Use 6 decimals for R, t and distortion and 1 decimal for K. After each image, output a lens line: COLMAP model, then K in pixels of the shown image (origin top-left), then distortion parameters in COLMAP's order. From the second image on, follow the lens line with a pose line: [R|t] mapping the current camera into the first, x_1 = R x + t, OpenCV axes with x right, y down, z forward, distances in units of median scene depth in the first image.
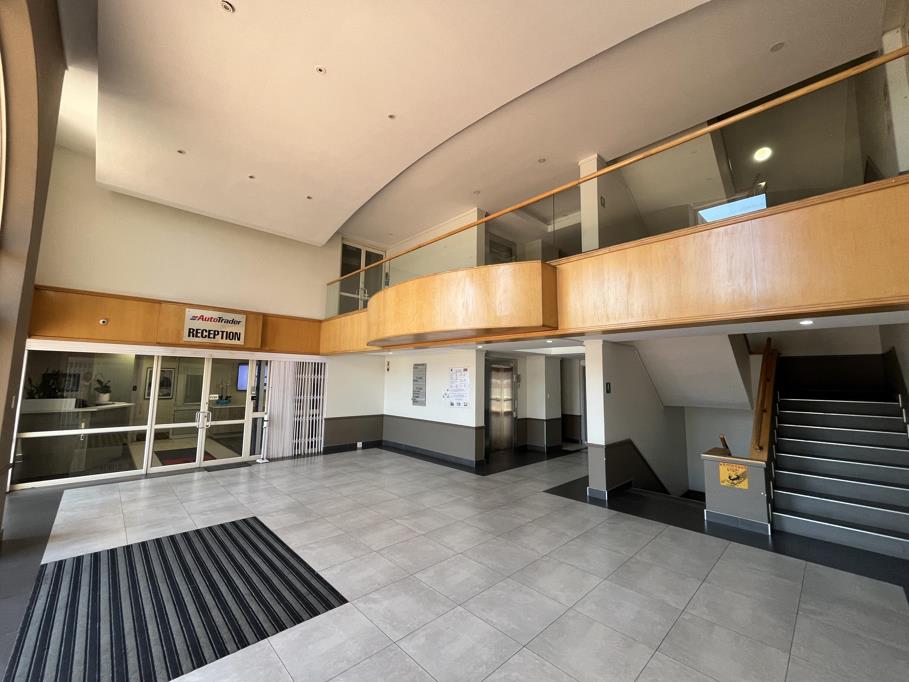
lens RADIAL K [[368.0, 0, 458.0], [0, 368.0, 345.8], [0, 0, 1]] dist [0.004338, -0.000172]
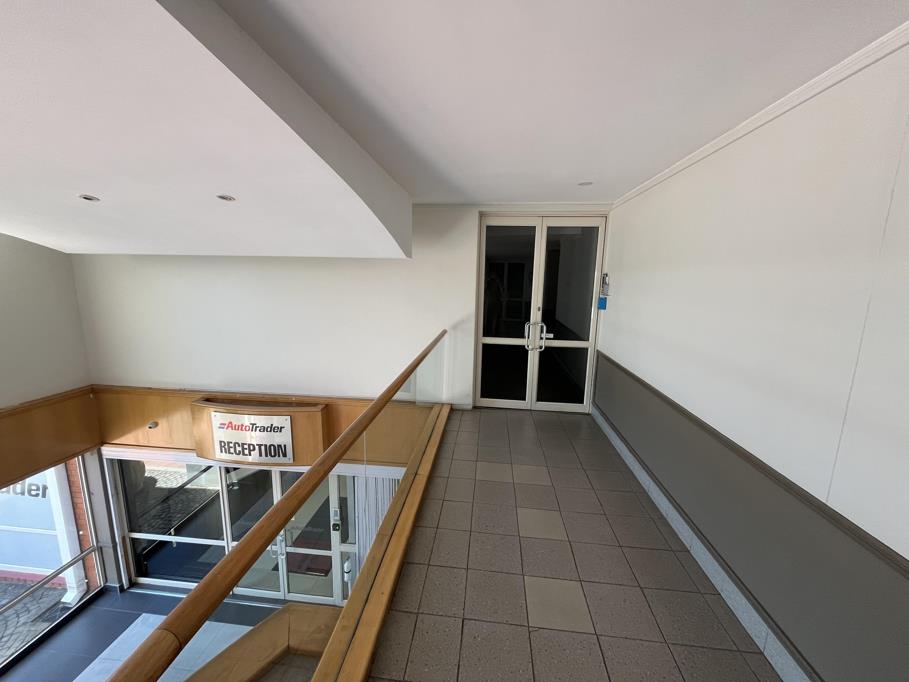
lens RADIAL K [[368.0, 0, 453.3], [0, 368.0, 337.7], [0, 0, 1]] dist [0.004338, -0.000172]
pose [[0.637213, 0.137691, -0.758288, 0.005761], [0.064342, 0.970971, 0.230379, -0.333474], [0.767998, -0.195590, 0.609856, 0.913558]]
